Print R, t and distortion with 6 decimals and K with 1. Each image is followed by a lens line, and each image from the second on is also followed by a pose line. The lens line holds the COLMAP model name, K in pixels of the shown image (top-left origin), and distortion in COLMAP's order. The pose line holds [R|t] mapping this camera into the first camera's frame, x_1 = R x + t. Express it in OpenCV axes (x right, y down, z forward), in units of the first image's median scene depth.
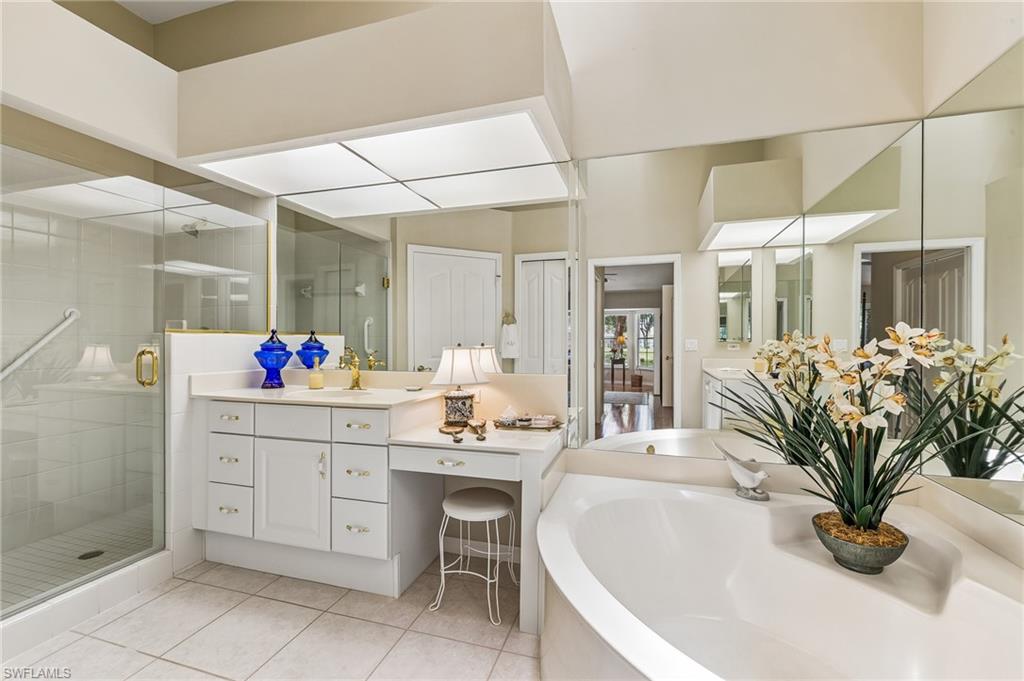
lens RADIAL K [[441.5, 0, 509.6], [0, 441.5, 343.6], [0, 0, 1]] dist [-0.002162, -0.000487]
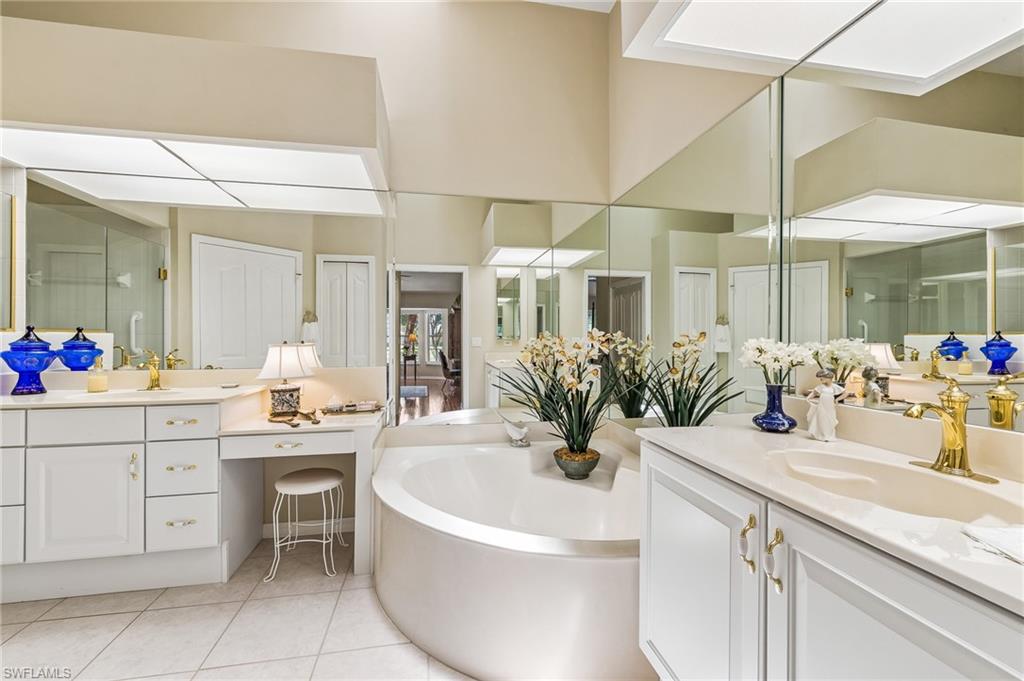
lens RADIAL K [[441.5, 0, 514.3], [0, 441.5, 339.7], [0, 0, 1]] dist [-0.002162, -0.000487]
pose [[0.884054, -0.002407, 0.467379, -0.124658], [0.003669, 0.999992, -0.001790, -0.000365], [-0.467371, 0.003297, 0.884055, -0.238710]]
